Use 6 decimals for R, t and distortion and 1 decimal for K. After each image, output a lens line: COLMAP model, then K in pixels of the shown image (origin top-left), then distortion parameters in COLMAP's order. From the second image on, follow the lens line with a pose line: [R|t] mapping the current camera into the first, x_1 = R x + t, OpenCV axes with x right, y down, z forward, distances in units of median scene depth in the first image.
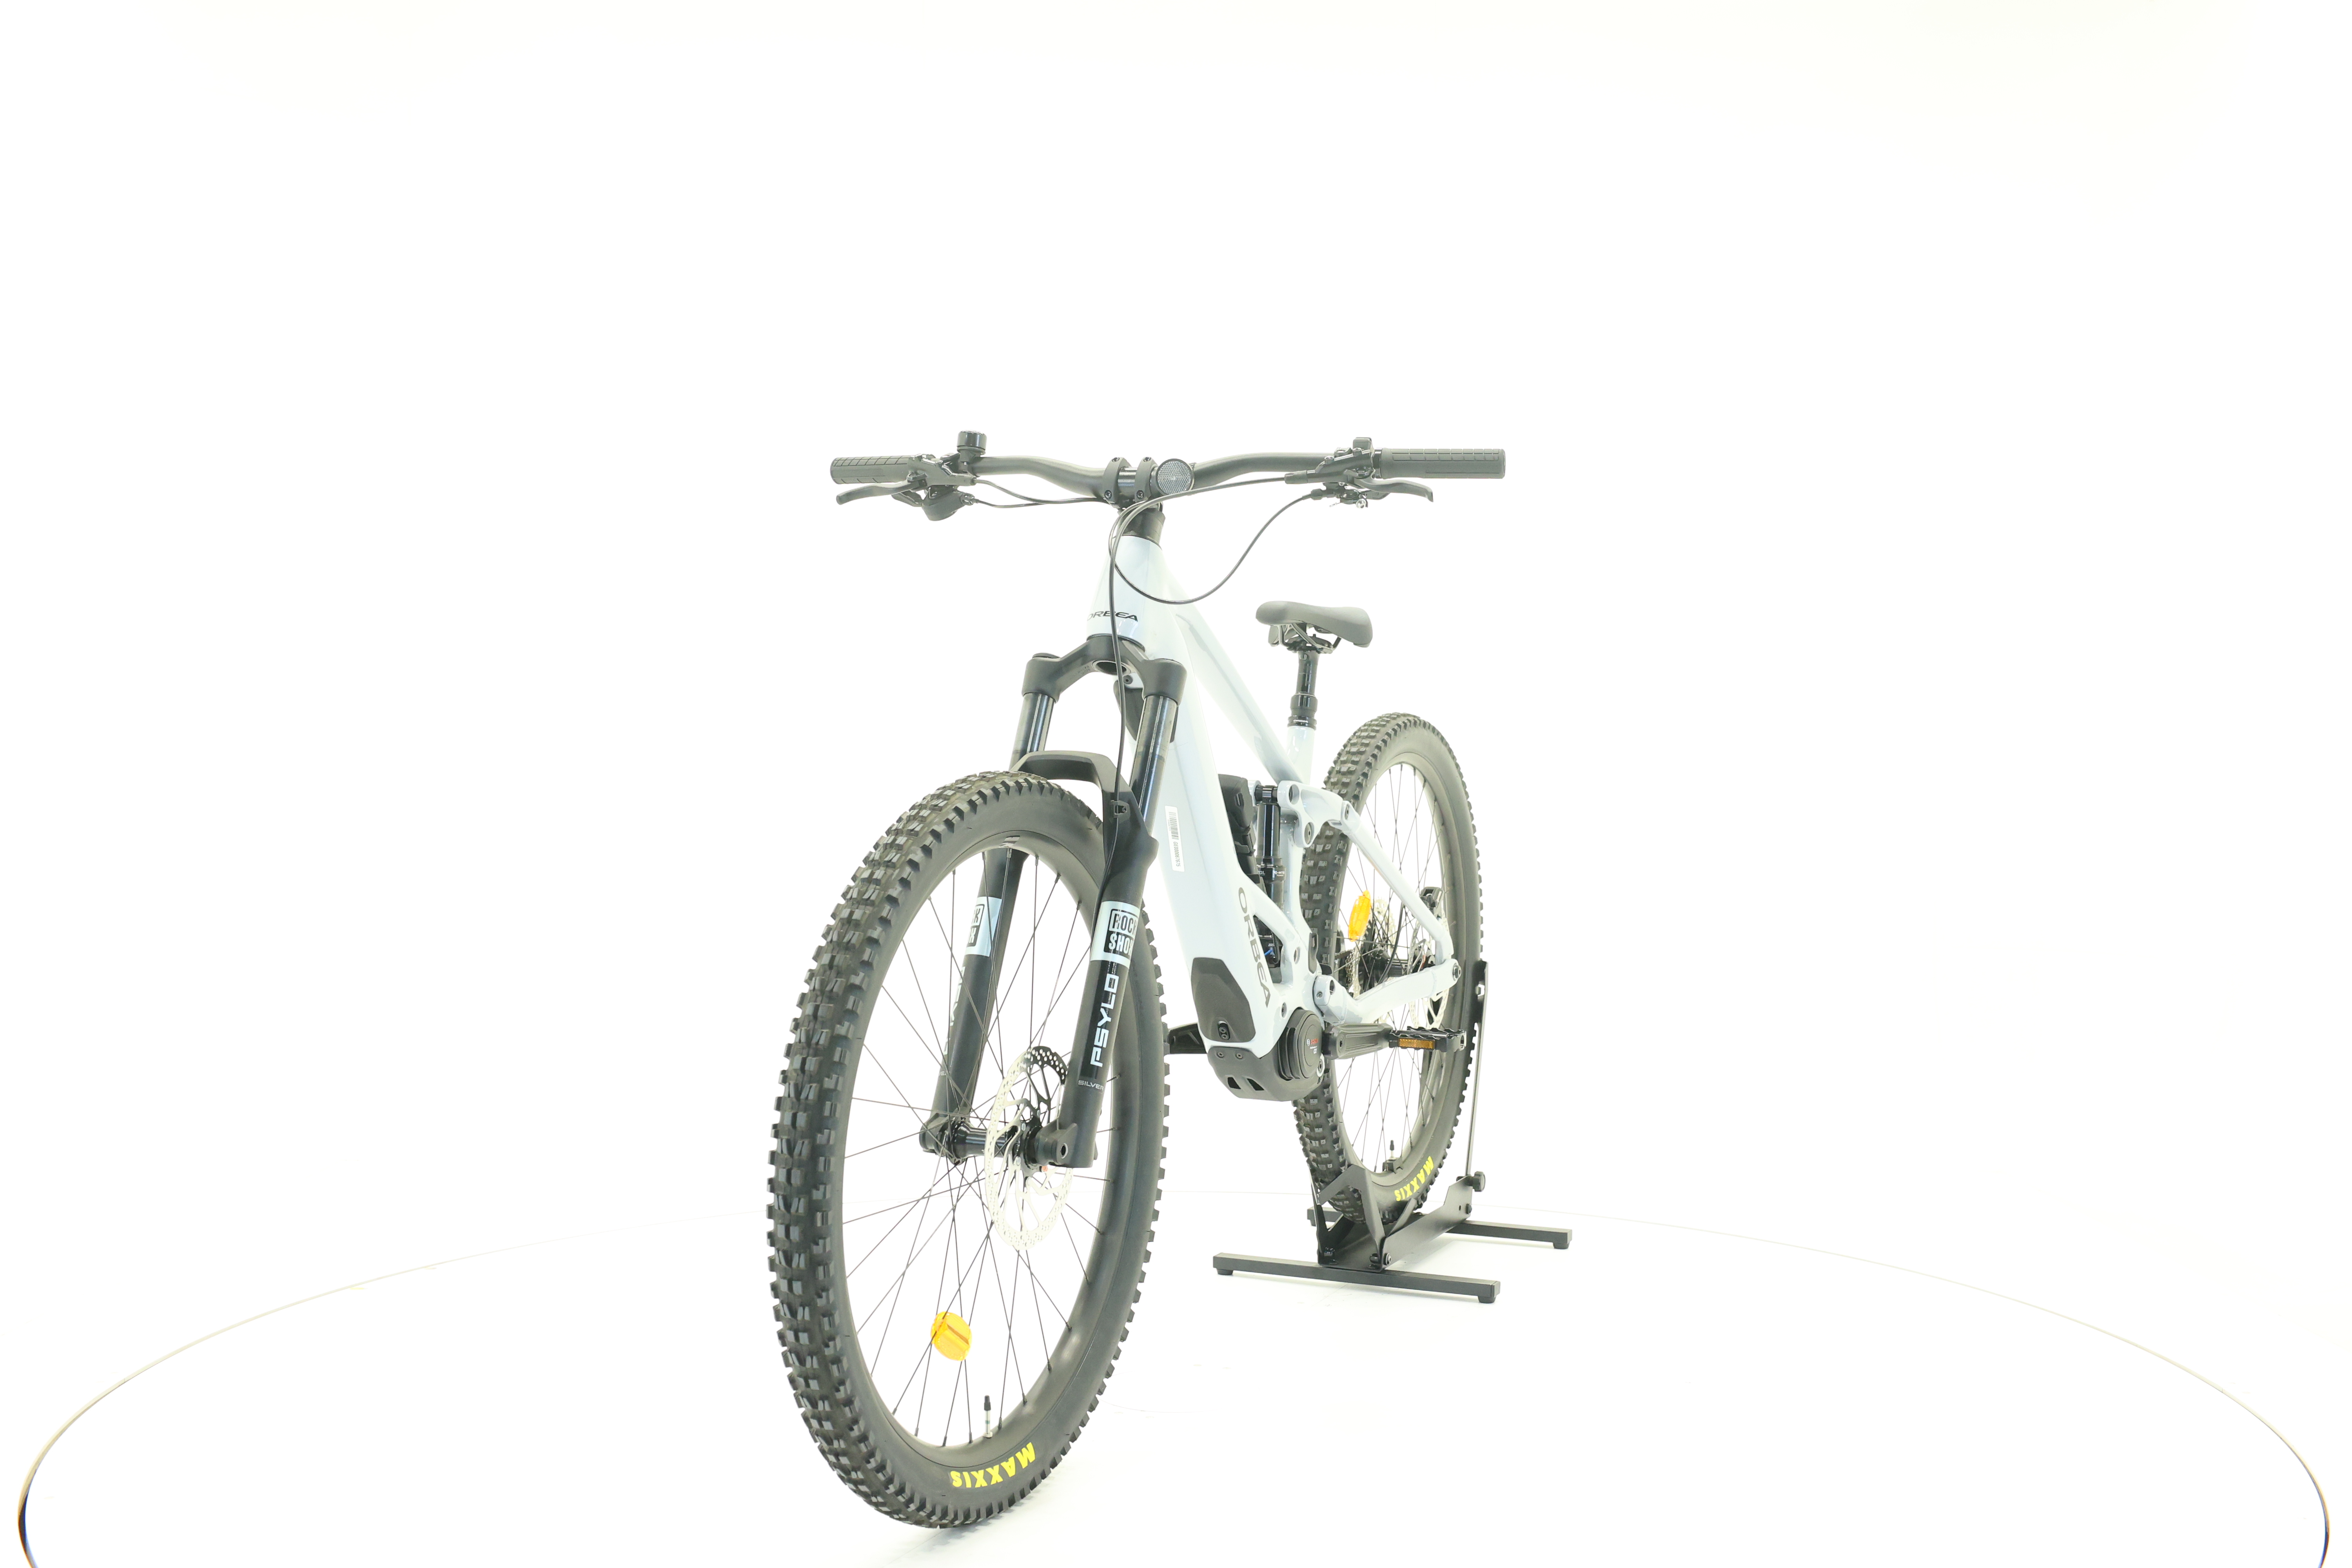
lens RADIAL K [[2491.1, 0, 1172.7], [0, 2491.1, 736.4], [0, 0, 1]] dist [-0.017681, 0.032569]
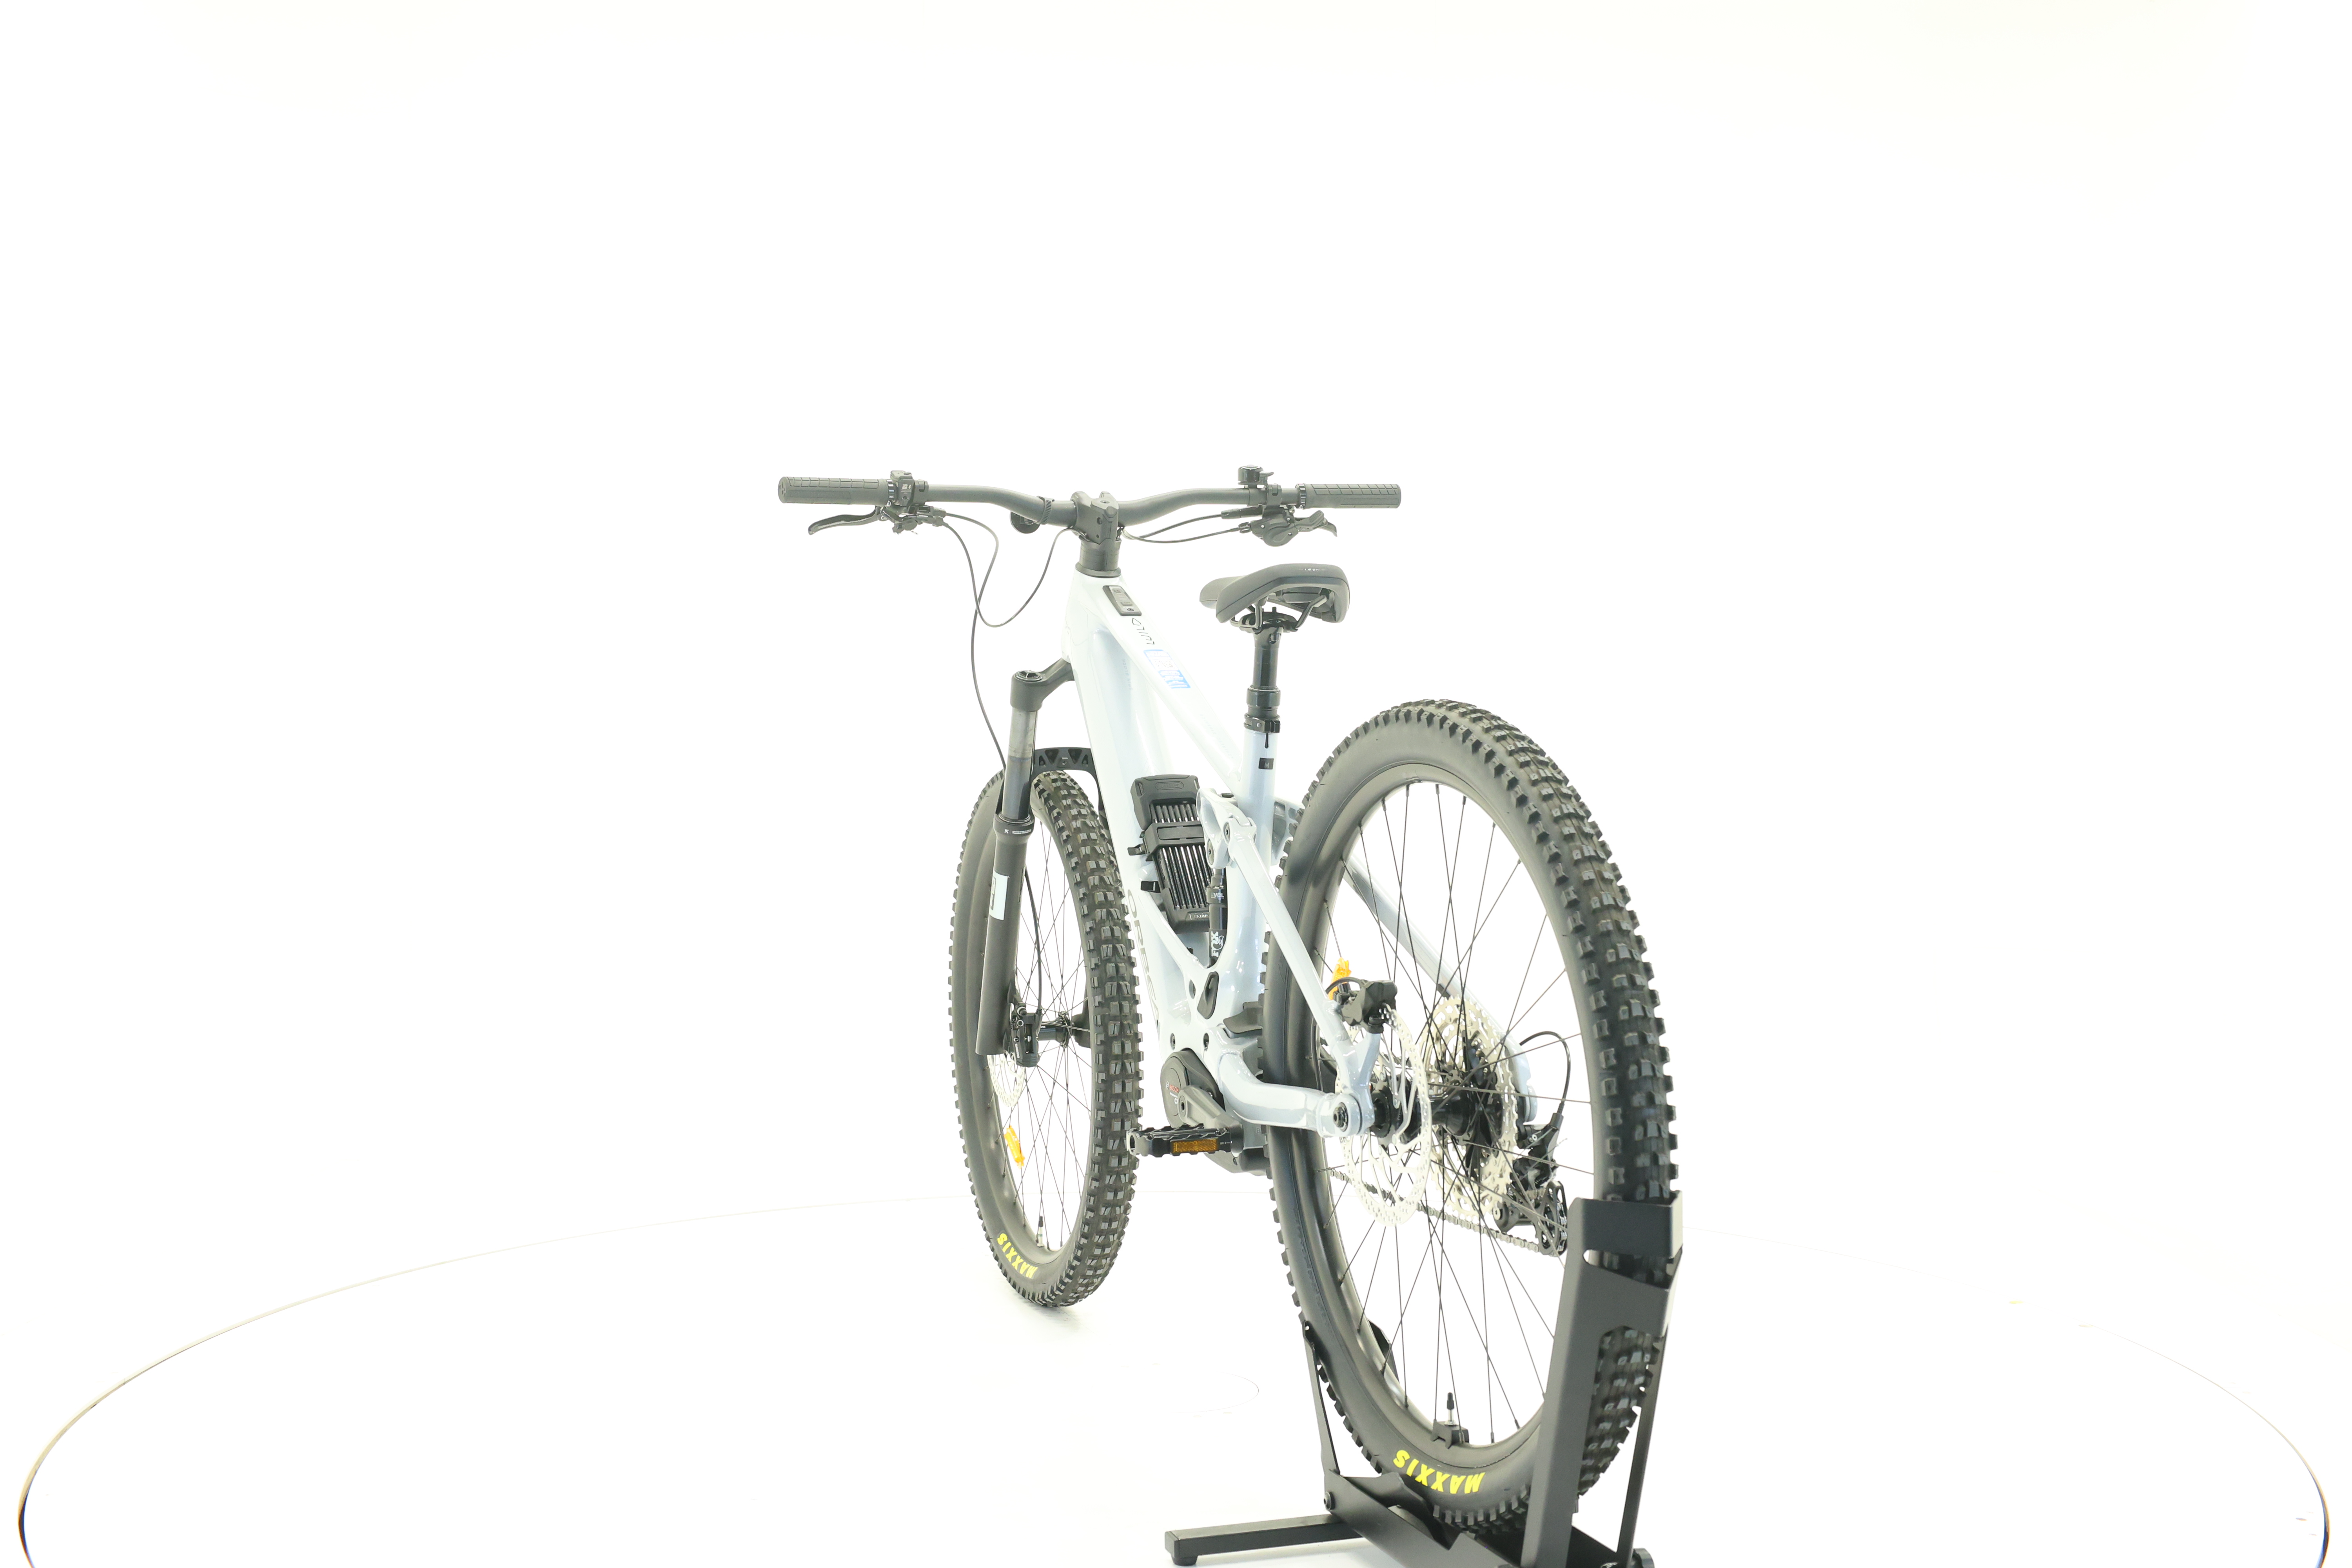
lens RADIAL K [[2491.1, 0, 1172.7], [0, 2491.1, 736.4], [0, 0, 1]] dist [-0.017681, 0.032569]
pose [[-0.719967, -0.005568, -0.693986, 0.726287], [-0.007766, 0.999970, 0.000034, -0.000226], [0.693964, 0.005414, -0.719989, 1.787986]]
